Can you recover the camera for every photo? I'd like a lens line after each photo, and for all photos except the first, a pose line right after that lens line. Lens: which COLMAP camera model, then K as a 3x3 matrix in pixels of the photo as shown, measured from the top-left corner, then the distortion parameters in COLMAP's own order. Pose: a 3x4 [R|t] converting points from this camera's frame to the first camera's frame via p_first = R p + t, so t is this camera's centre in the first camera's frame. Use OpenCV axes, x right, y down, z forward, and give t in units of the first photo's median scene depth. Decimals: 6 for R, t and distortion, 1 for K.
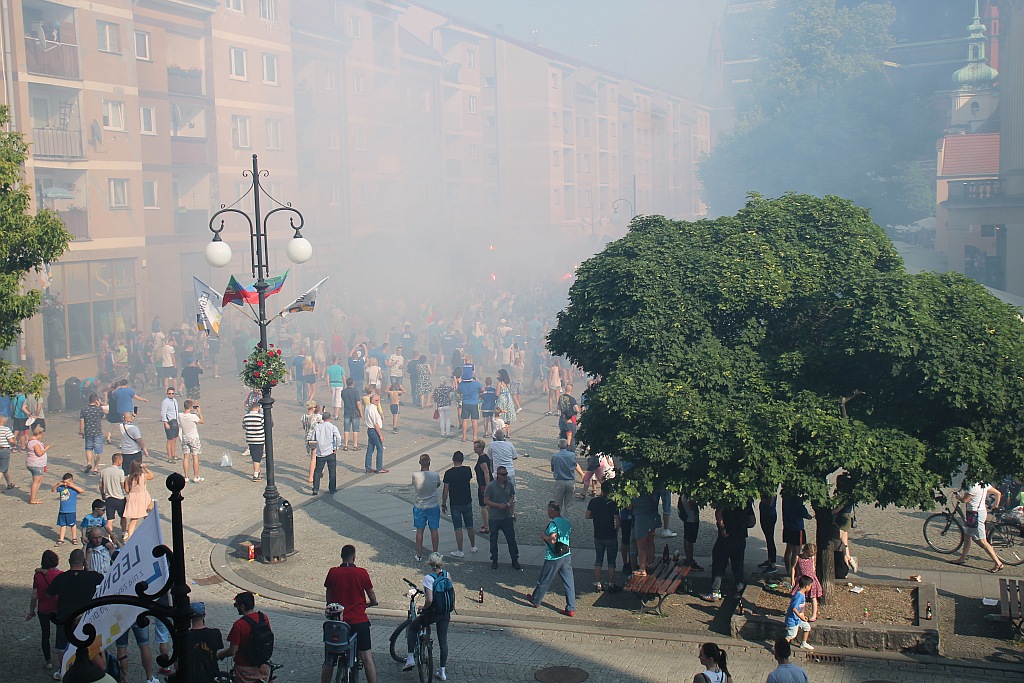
lens RADIAL K [[1330.6, 0, 539.4], [0, 1330.6, 339.5], [0, 0, 1]] dist [-0.012439, 0.305304]
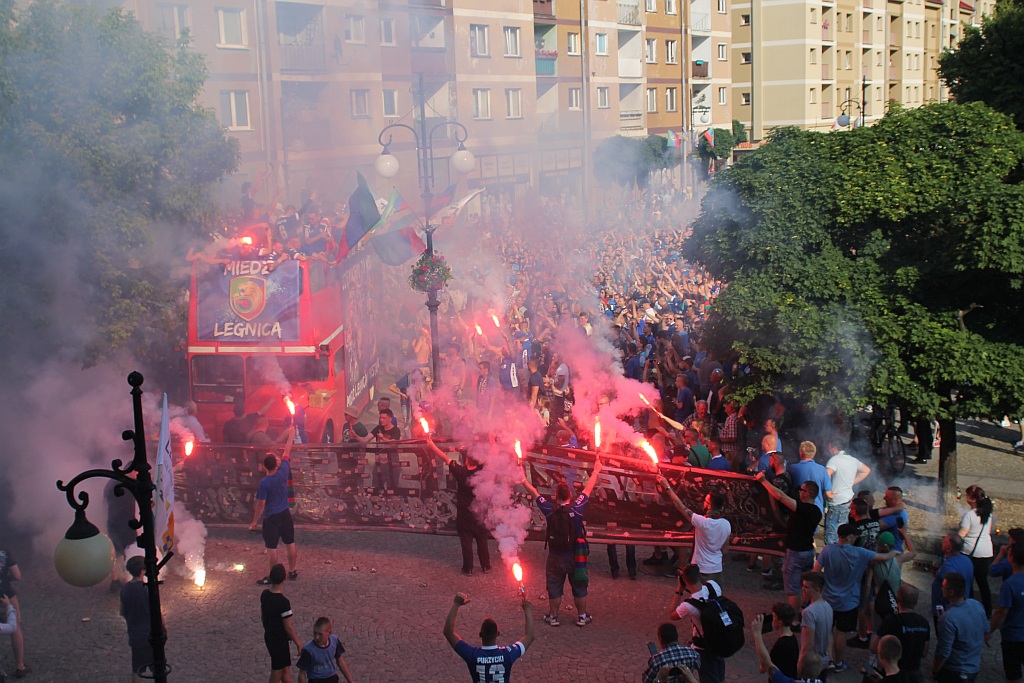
lens RADIAL K [[1318.7, 0, 512.7], [0, 1318.7, 329.7], [0, 0, 1]] dist [-0.027678, 0.293894]
pose [[0.977082, 0.020964, -0.211830, 0.104737], [-0.006667, 0.997664, 0.067983, -0.006961], [0.212760, -0.065013, 0.974939, -0.029607]]
